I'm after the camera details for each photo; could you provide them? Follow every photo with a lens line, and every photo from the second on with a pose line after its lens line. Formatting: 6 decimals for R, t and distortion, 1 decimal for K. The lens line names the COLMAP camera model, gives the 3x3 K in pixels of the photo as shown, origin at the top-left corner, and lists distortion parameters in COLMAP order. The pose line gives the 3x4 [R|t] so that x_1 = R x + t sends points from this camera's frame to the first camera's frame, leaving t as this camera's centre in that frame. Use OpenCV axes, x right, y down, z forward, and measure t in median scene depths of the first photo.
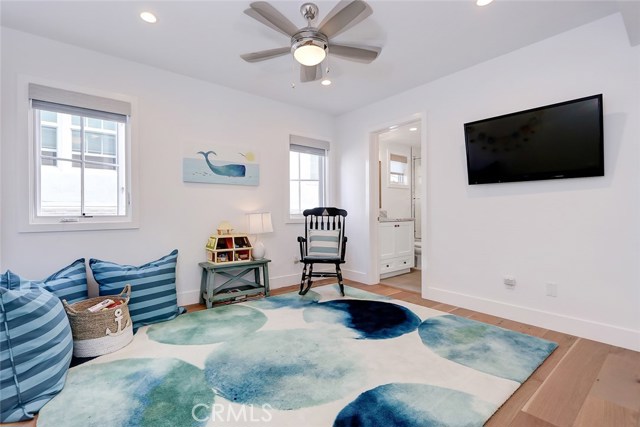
lens RADIAL K [[295.0, 0, 320.0], [0, 295.0, 213.5], [0, 0, 1]] dist [0.018432, -0.000028]
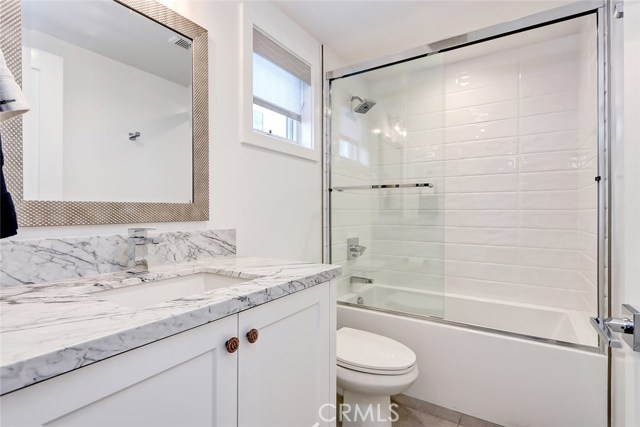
lens RADIAL K [[302.6, 0, 320.0], [0, 302.6, 213.5], [0, 0, 1]] dist [-0.002567, -0.000225]
pose [[0.958876, -0.001395, 0.283821, 0.209855], [0.001641, 0.999998, -0.000628, -0.023139], [-0.283820, 0.001068, 0.958877, 0.675602]]
